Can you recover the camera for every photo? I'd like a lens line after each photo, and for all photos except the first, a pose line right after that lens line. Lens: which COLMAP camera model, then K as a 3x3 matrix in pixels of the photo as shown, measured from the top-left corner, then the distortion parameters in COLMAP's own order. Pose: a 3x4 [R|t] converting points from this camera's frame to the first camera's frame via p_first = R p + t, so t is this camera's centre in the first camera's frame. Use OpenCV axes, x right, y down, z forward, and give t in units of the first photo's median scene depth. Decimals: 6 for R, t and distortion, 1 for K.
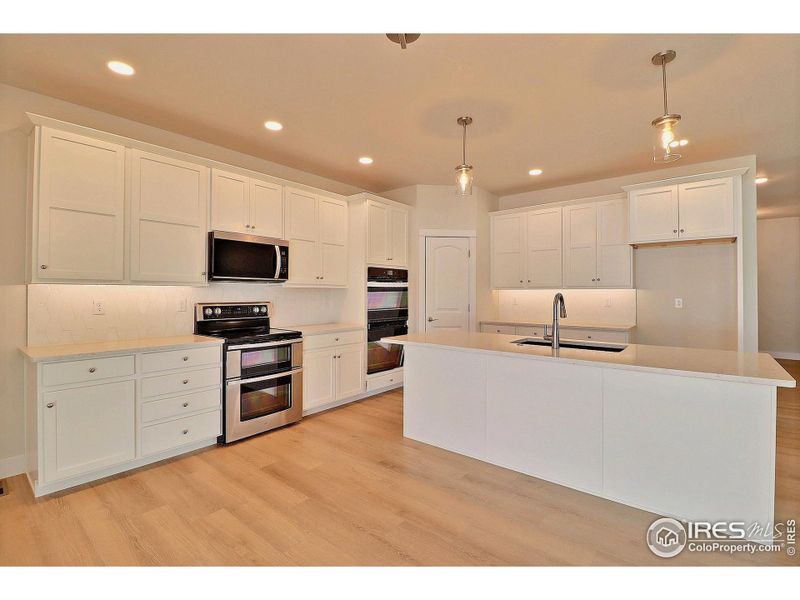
lens RADIAL K [[372.7, 0, 402.3], [0, 372.7, 289.1], [0, 0, 1]] dist [0.001824, -0.011780]
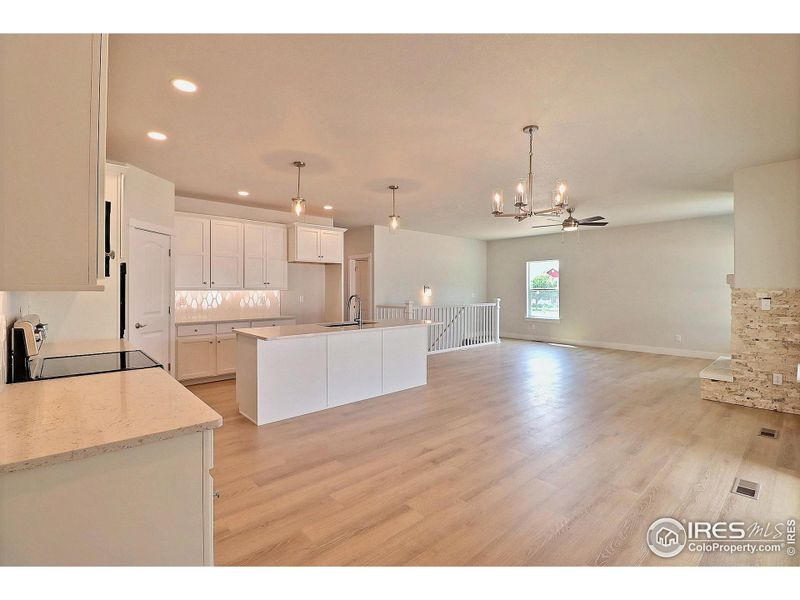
lens RADIAL K [[372.7, 0, 402.3], [0, 372.7, 289.1], [0, 0, 1]] dist [0.001824, -0.011780]
pose [[0.148803, 0.000068, 0.988867, -0.956578], [-0.011926, 0.999927, 0.001726, -0.015726], [-0.988795, -0.012050, 0.148793, 0.390013]]
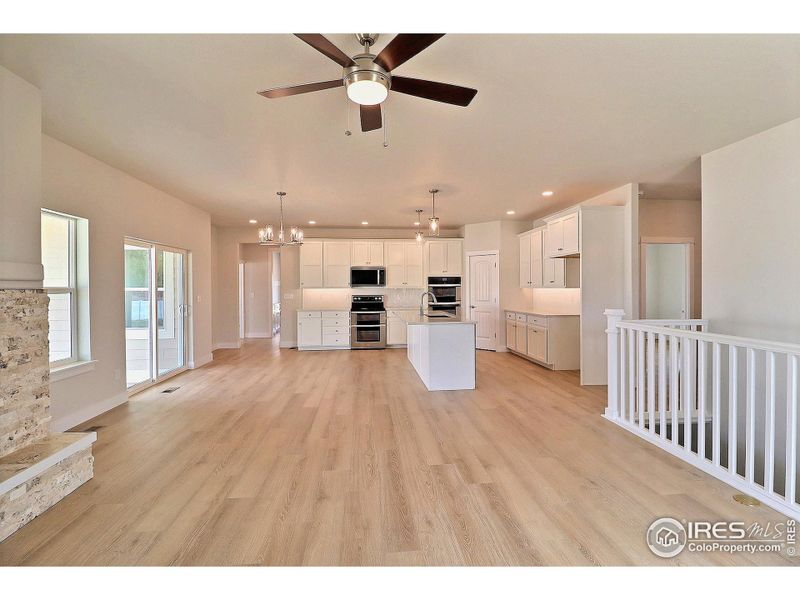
lens RADIAL K [[372.7, 0, 402.3], [0, 372.7, 289.1], [0, 0, 1]] dist [0.001824, -0.011780]
pose [[0.705541, 0.001191, -0.708668, 1.429774], [0.011924, 0.999837, 0.013552, -0.031380], [0.708569, -0.018012, 0.705412, -0.518416]]
